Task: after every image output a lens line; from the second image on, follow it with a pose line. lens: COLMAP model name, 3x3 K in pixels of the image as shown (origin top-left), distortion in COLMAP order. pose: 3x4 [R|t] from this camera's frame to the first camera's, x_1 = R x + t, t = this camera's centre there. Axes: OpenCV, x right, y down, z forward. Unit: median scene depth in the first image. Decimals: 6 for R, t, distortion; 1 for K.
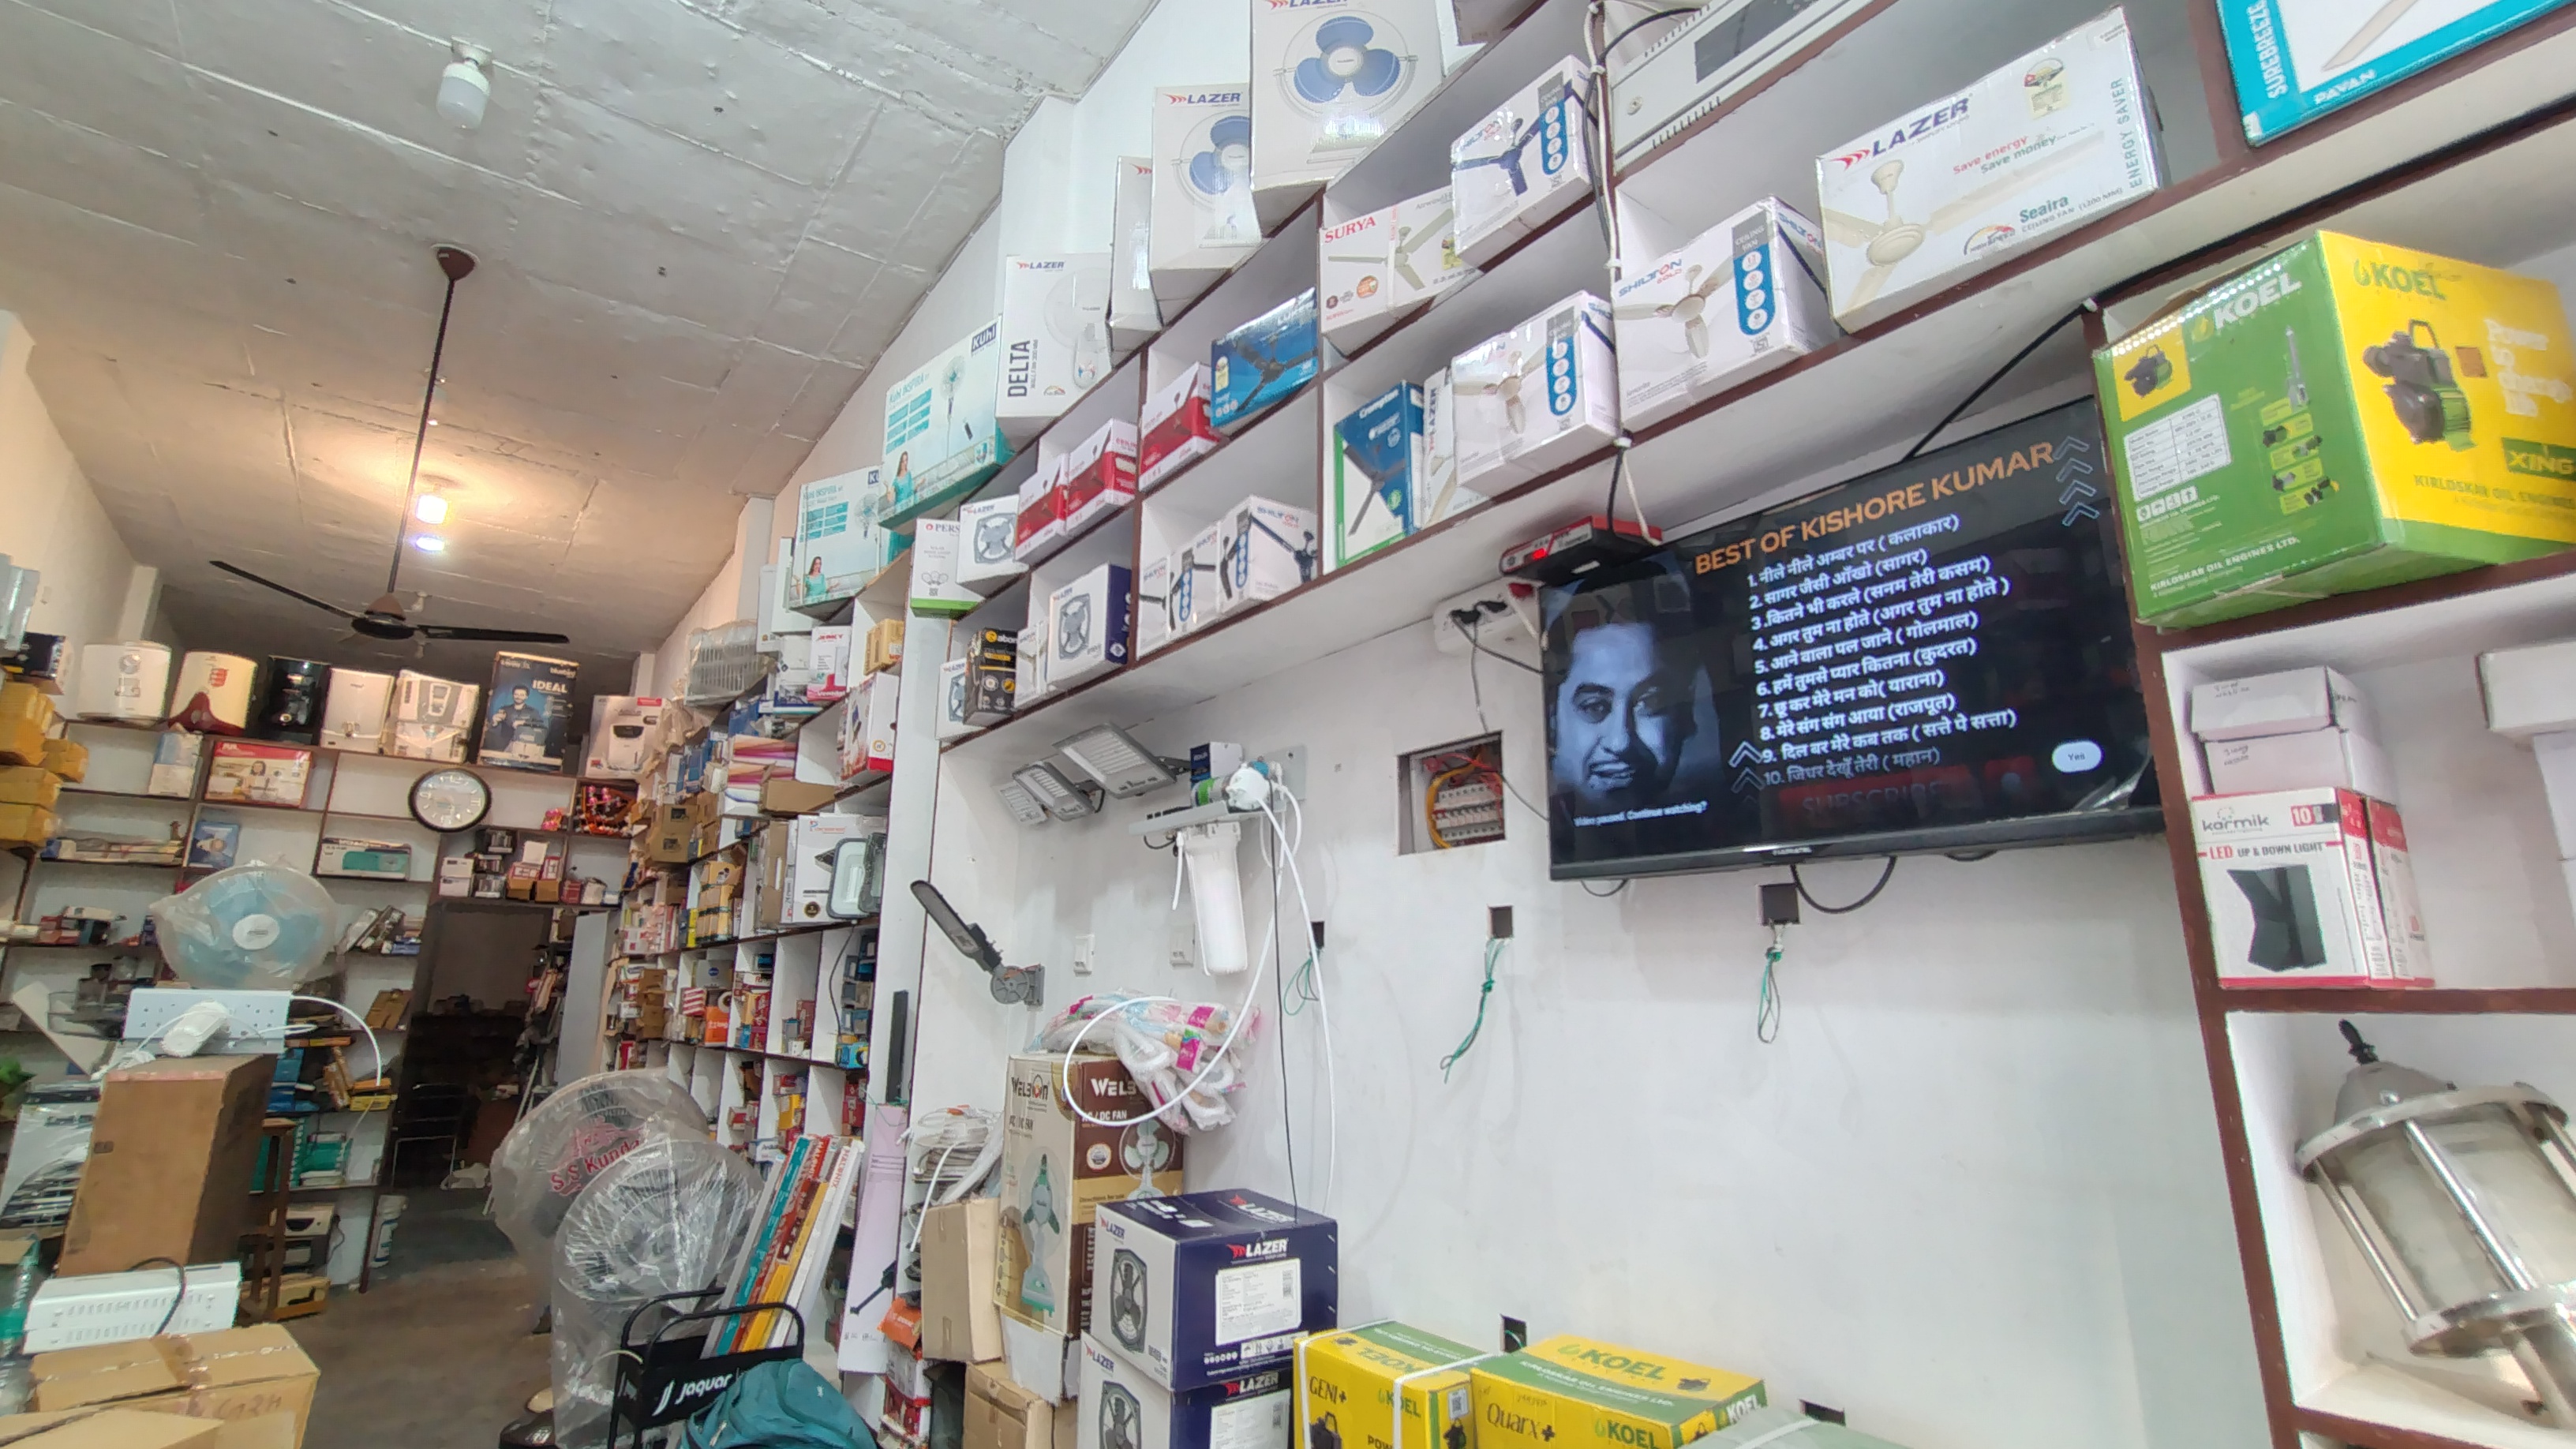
lens RADIAL K [[1168.2, 0, 1284.6], [0, 1168.2, 736.2], [0, 0, 1]] dist [-0.006786, 0.006946]
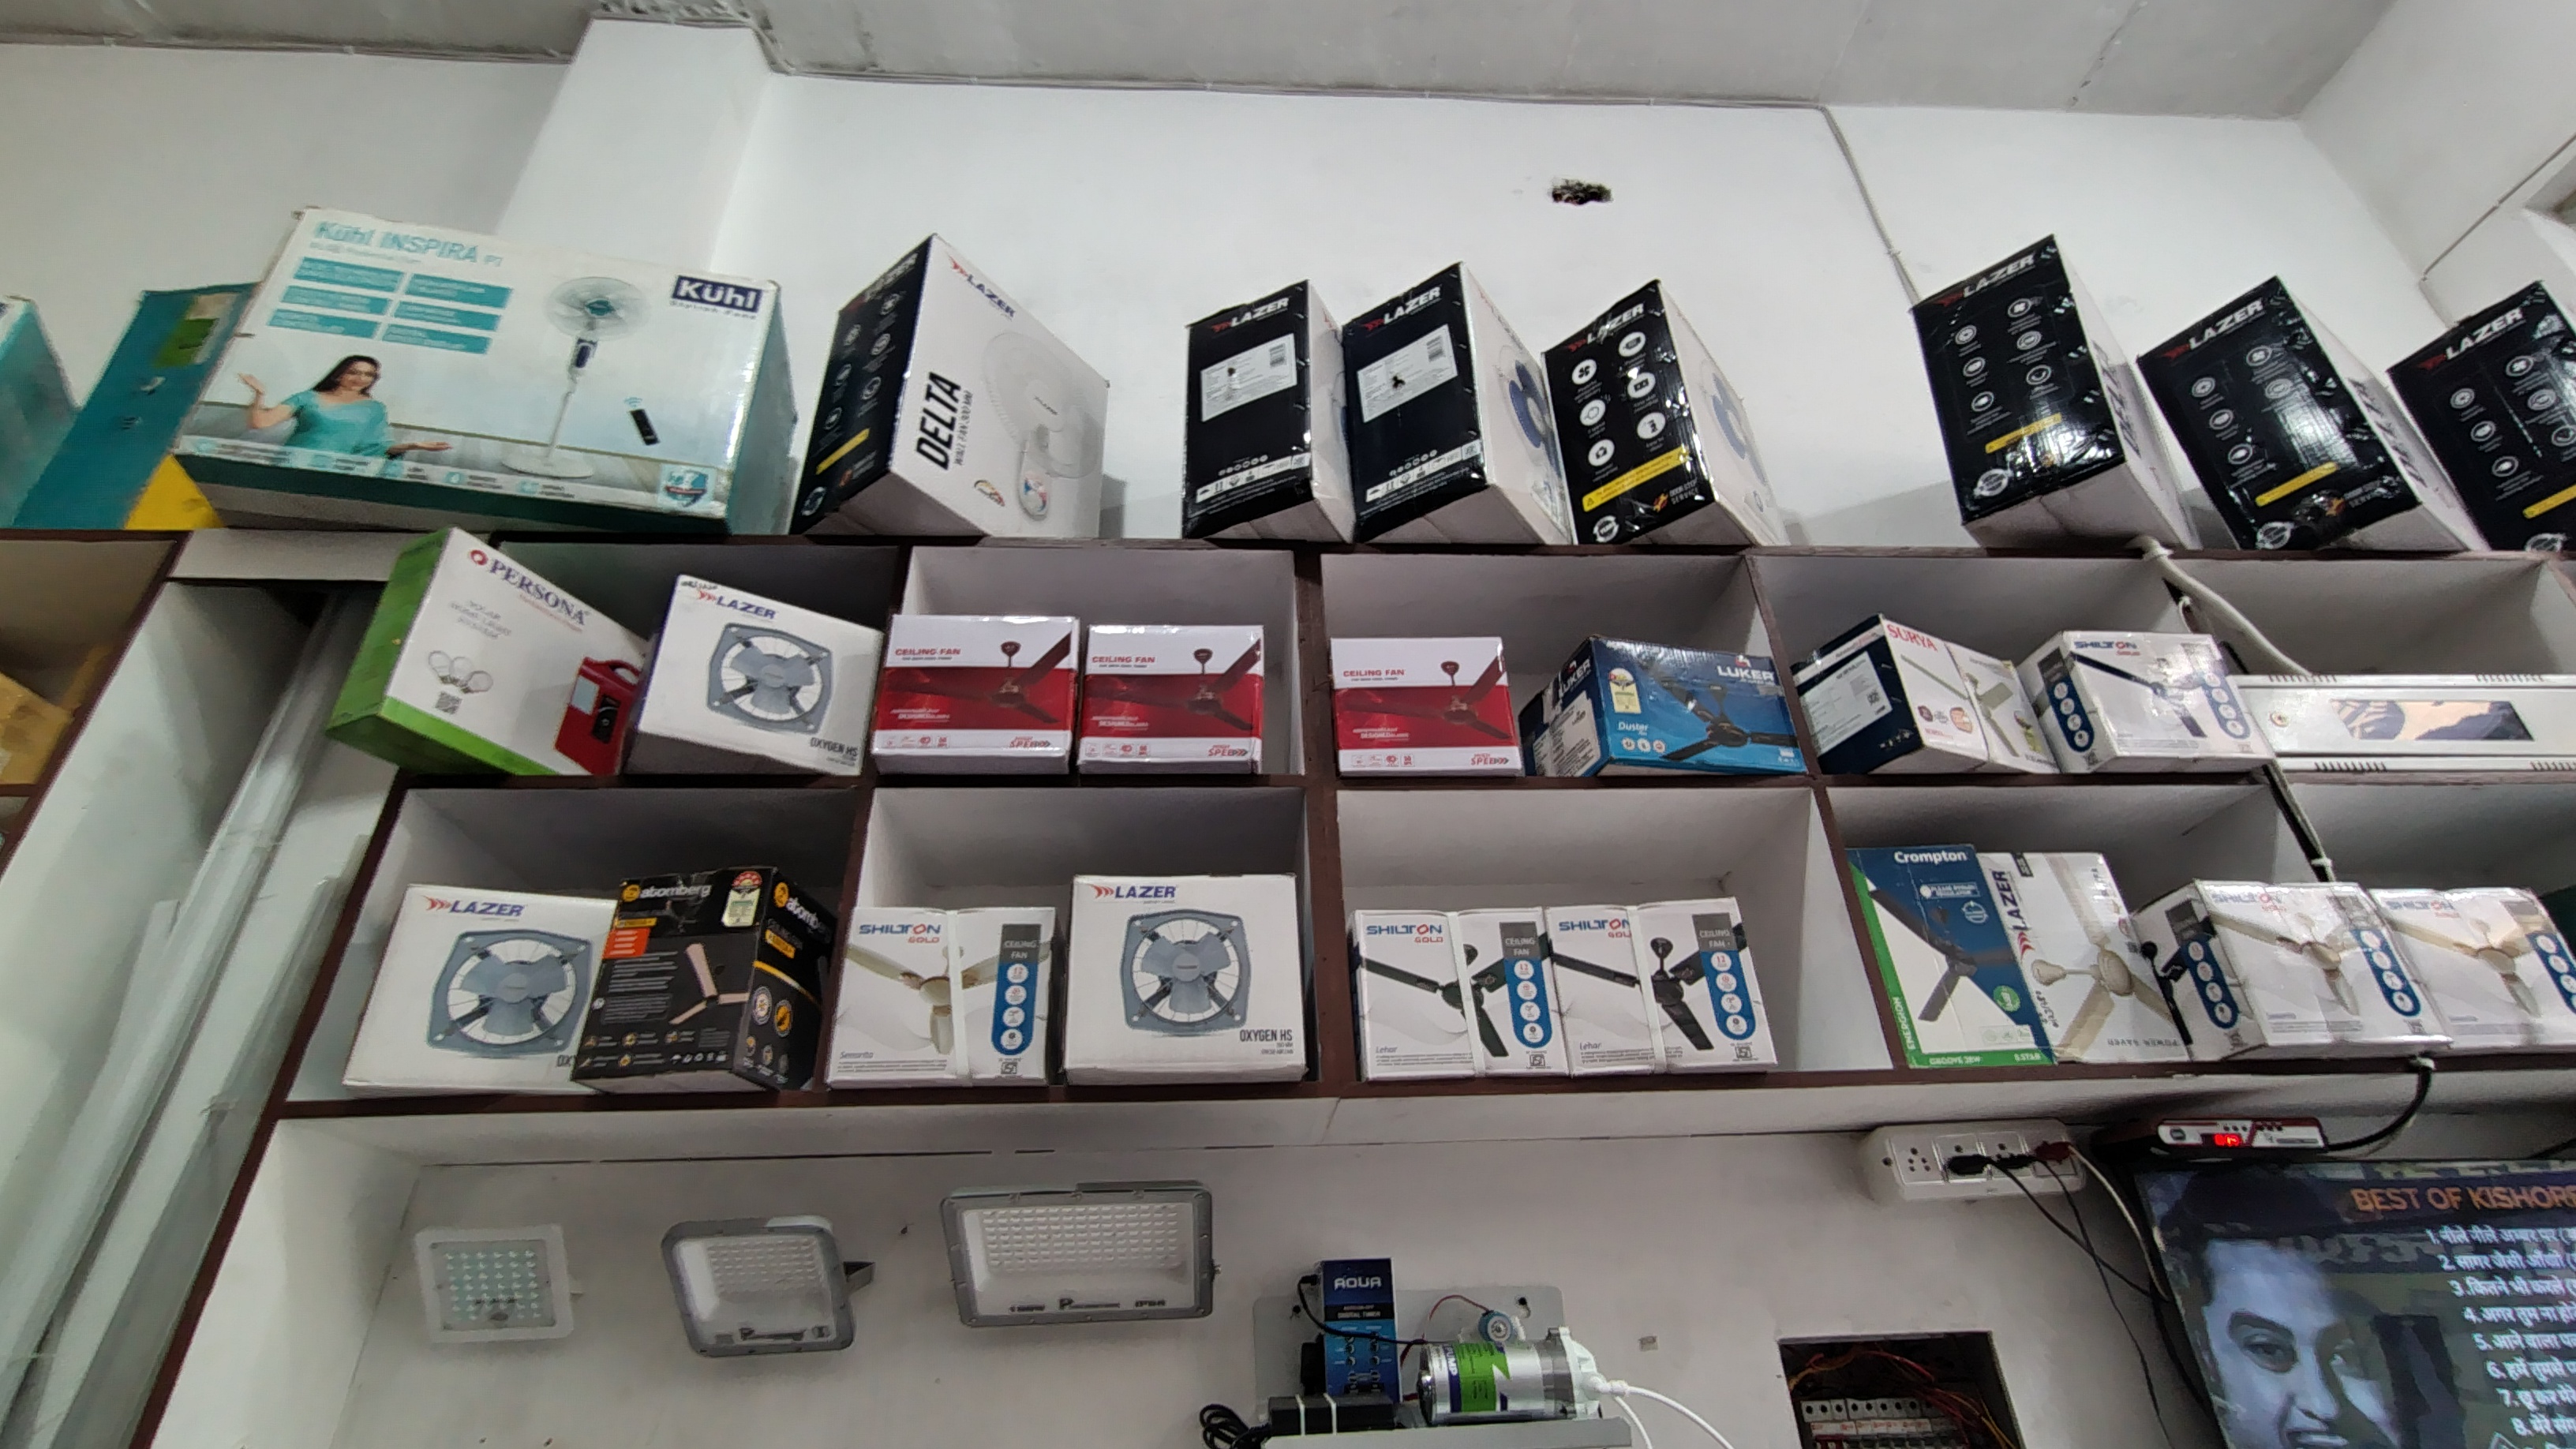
lens RADIAL K [[1170.7, 0, 1283.9], [0, 1170.7, 737.1], [0, 0, 1]] dist [-0.004302, 0.003510]
pose [[0.547391, 0.390438, 0.740217, -0.332503], [-0.148055, 0.915728, -0.373527, -0.003601], [-0.823676, 0.094873, 0.559068, 0.405972]]
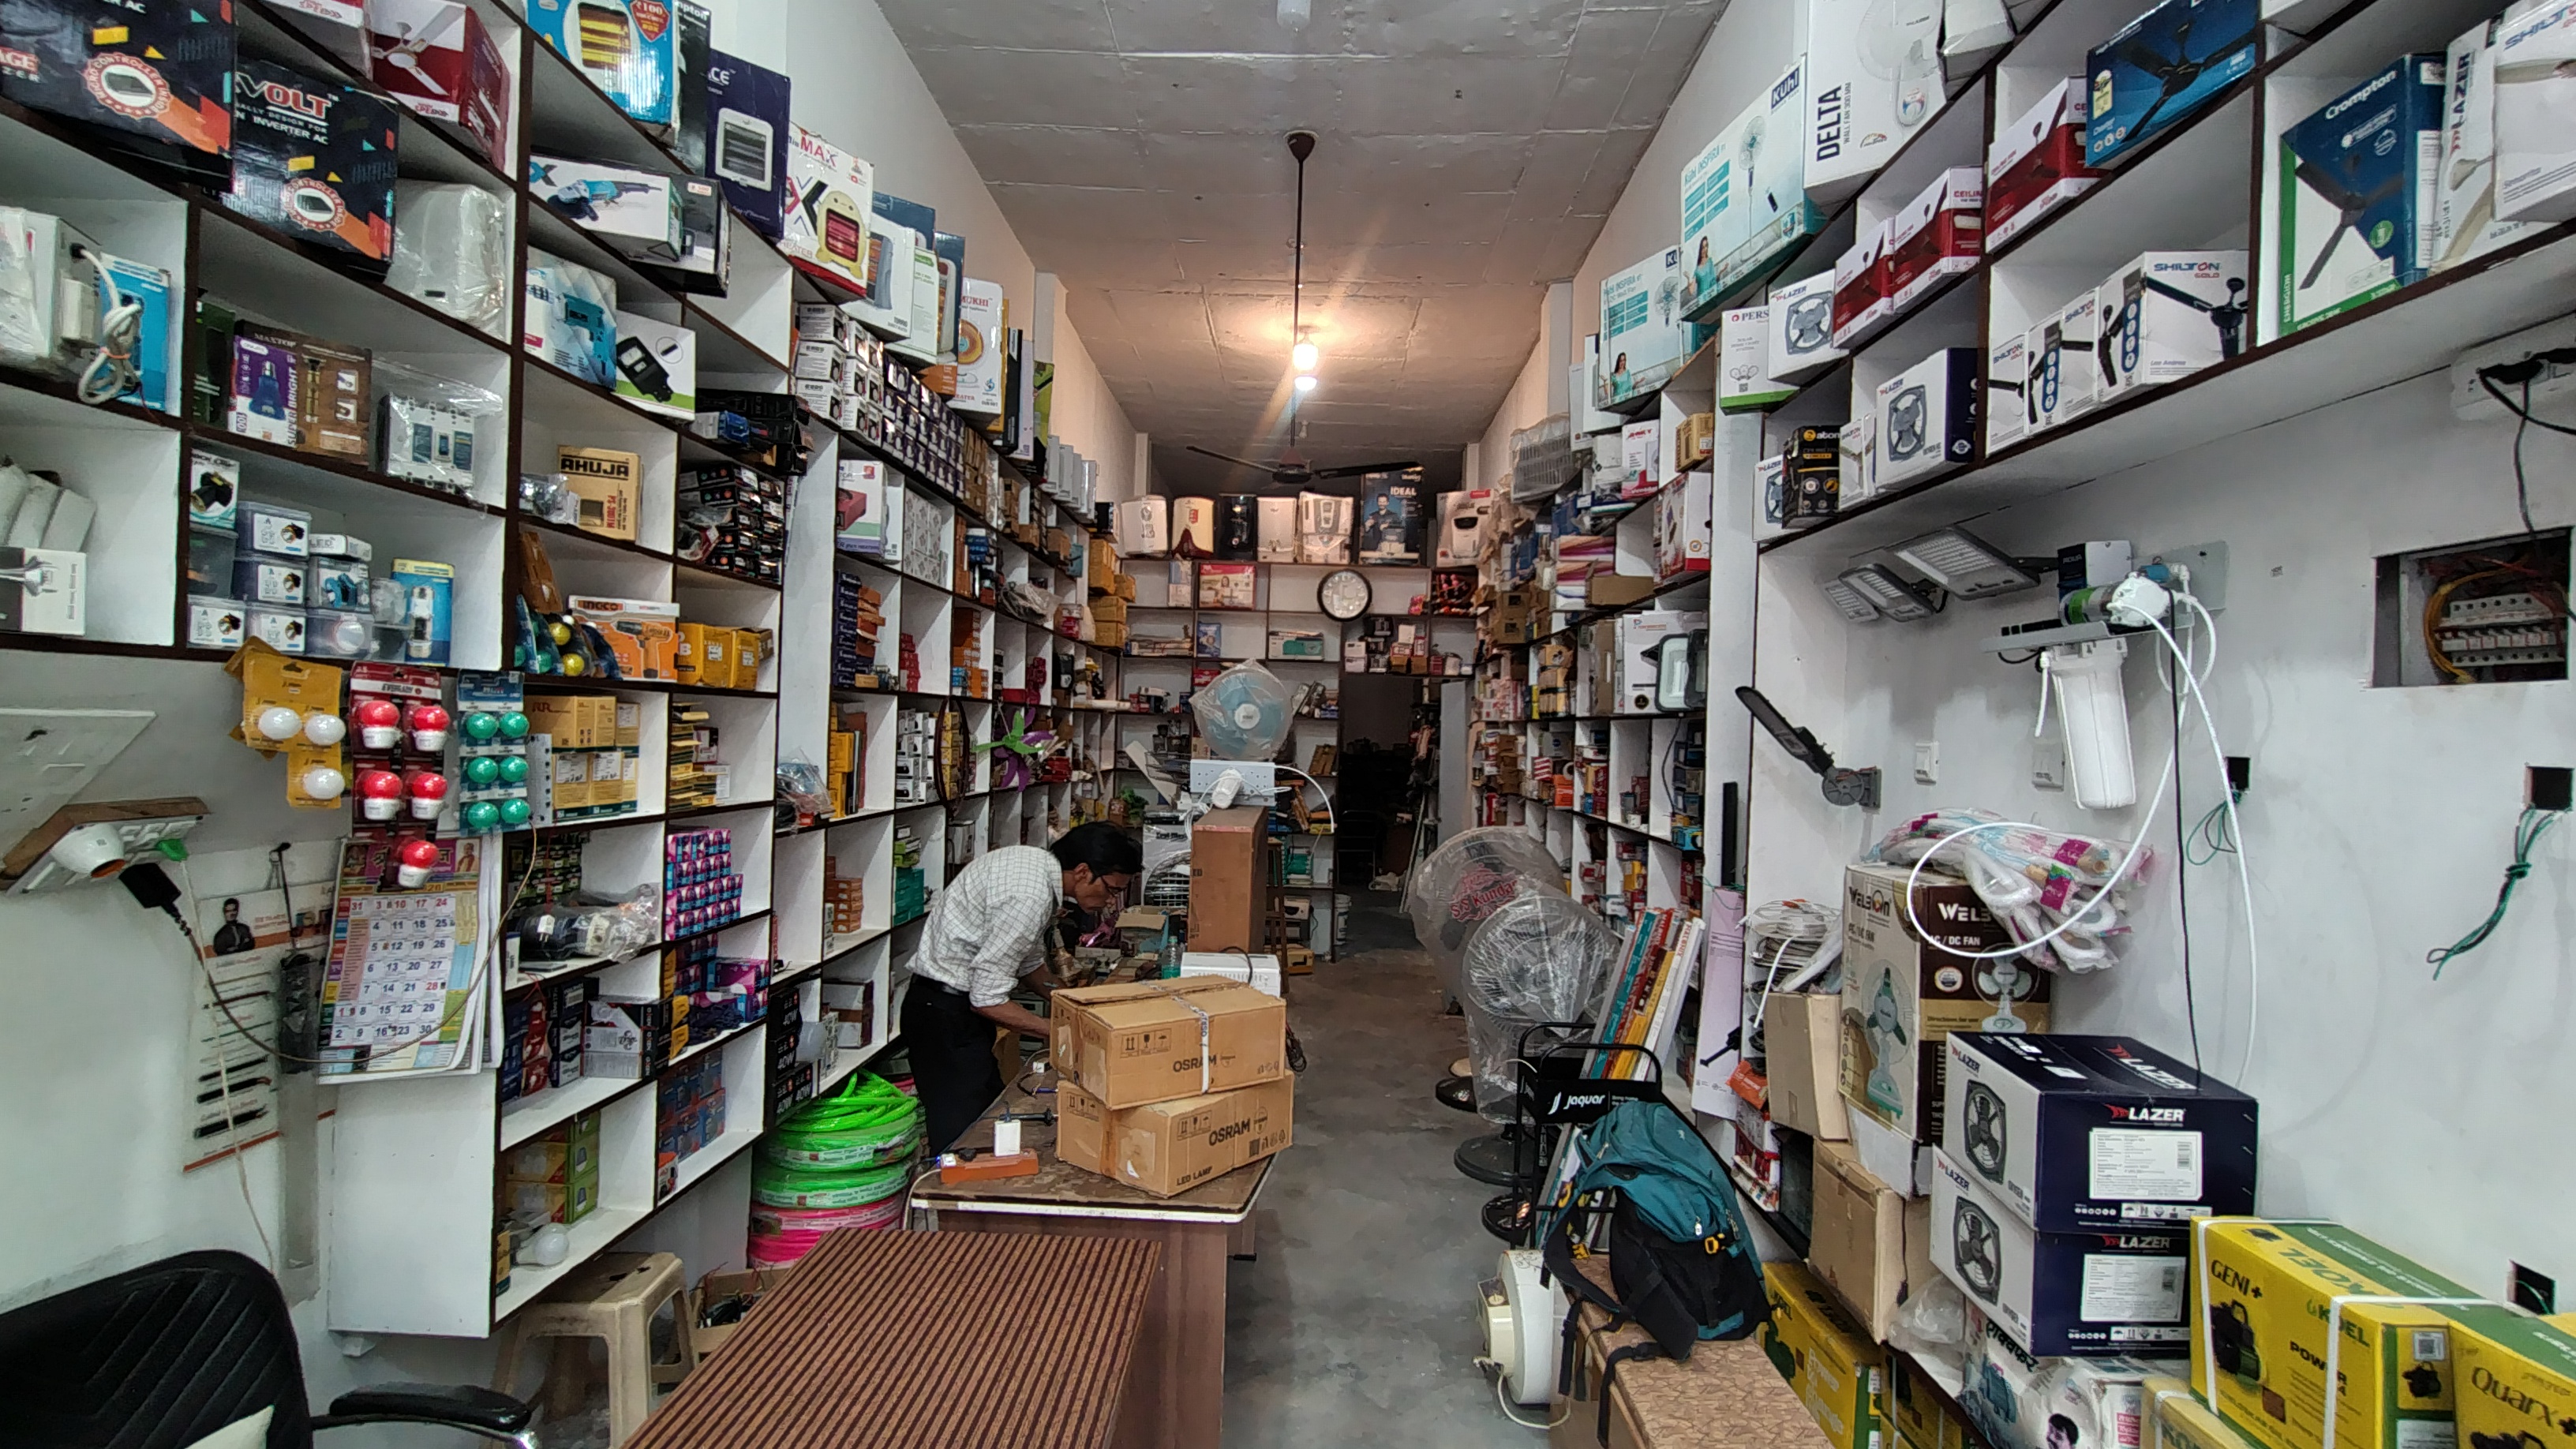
lens RADIAL K [[1170.7, 0, 1283.9], [0, 1170.7, 737.1], [0, 0, 1]] dist [-0.004302, 0.003510]
pose [[0.785073, 0.015609, -0.619206, 0.004791], [0.121604, 0.976343, 0.178791, -0.046088], [0.607349, -0.215662, 0.764603, -0.029038]]
